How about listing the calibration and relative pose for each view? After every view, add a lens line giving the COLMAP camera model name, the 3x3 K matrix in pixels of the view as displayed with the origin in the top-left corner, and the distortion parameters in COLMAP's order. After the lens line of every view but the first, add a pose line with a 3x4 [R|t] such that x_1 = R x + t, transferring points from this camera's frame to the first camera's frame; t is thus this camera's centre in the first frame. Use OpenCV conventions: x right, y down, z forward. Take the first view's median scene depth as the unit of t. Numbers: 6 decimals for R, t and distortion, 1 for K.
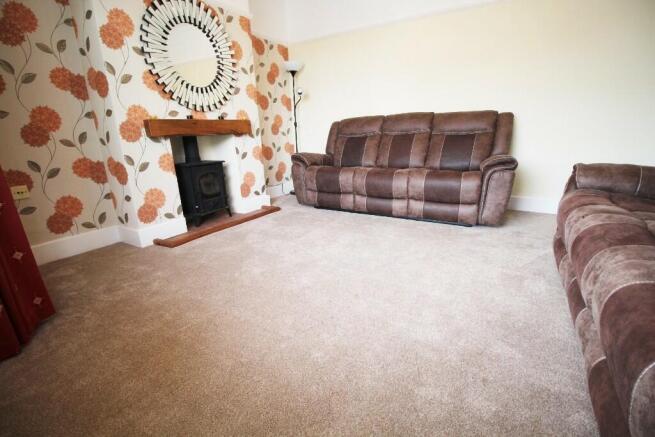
lens RADIAL K [[305.0, 0, 329.3], [0, 305.0, 222.9], [0, 0, 1]] dist [-0.000893, -0.013778]
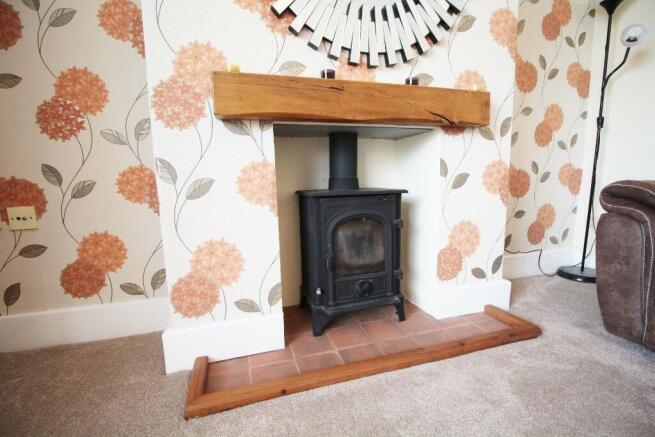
lens RADIAL K [[305.0, 0, 329.3], [0, 305.0, 222.9], [0, 0, 1]] dist [-0.000893, -0.013778]
pose [[0.759377, 0.116684, -0.640103, -0.163183], [-0.193039, 0.979897, -0.050385, -0.125812], [0.621355, 0.161826, 0.766635, 0.663317]]
